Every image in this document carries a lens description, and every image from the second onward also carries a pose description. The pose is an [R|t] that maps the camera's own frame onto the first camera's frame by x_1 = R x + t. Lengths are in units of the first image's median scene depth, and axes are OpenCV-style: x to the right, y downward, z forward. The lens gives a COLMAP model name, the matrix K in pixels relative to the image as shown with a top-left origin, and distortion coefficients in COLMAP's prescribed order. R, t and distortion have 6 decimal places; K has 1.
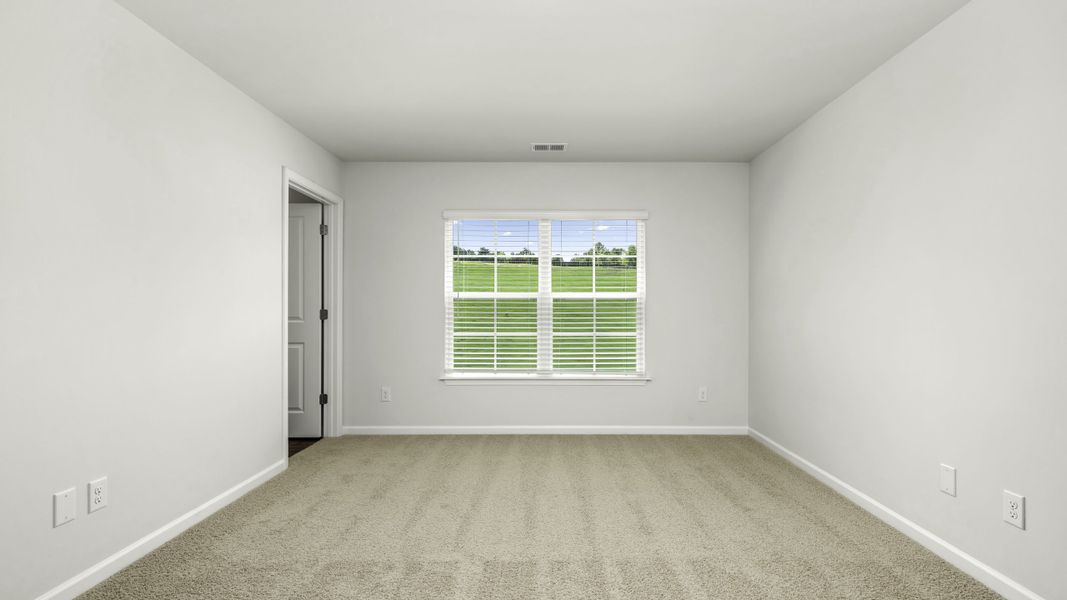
lens RADIAL K [[483.7, 0, 537.2], [0, 483.7, 301.6], [0, 0, 1]] dist [0.001583, 0.000134]
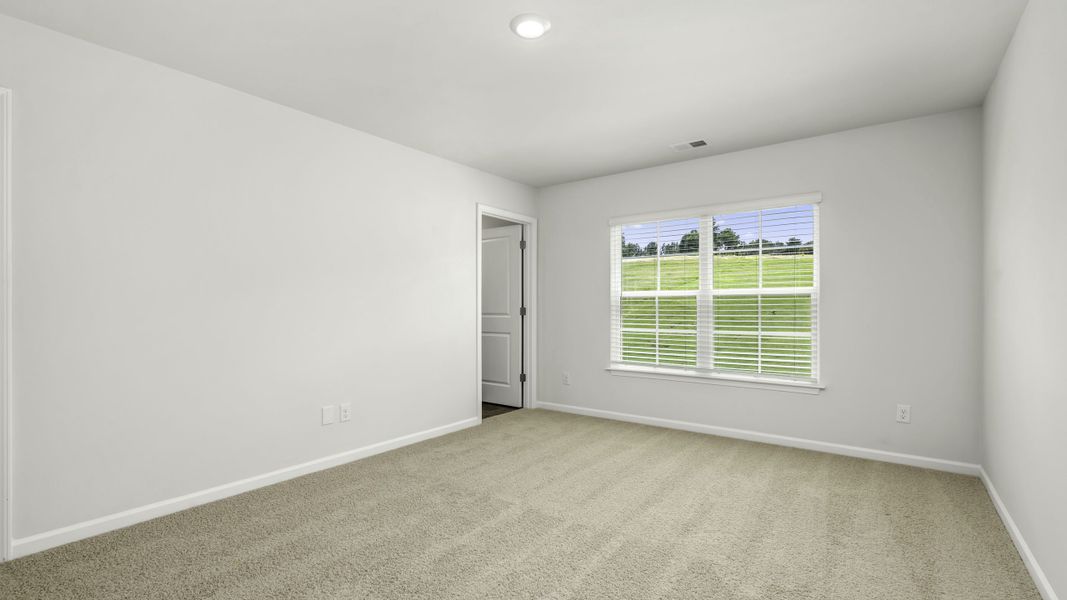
lens RADIAL K [[483.7, 0, 540.9], [0, 483.7, 297.5], [0, 0, 1]] dist [0.001583, 0.000134]
pose [[0.799897, -0.014077, -0.599972, 0.345631], [0.012212, 0.999900, -0.007180, 0.000308], [0.600013, -0.001583, 0.799989, 0.009927]]
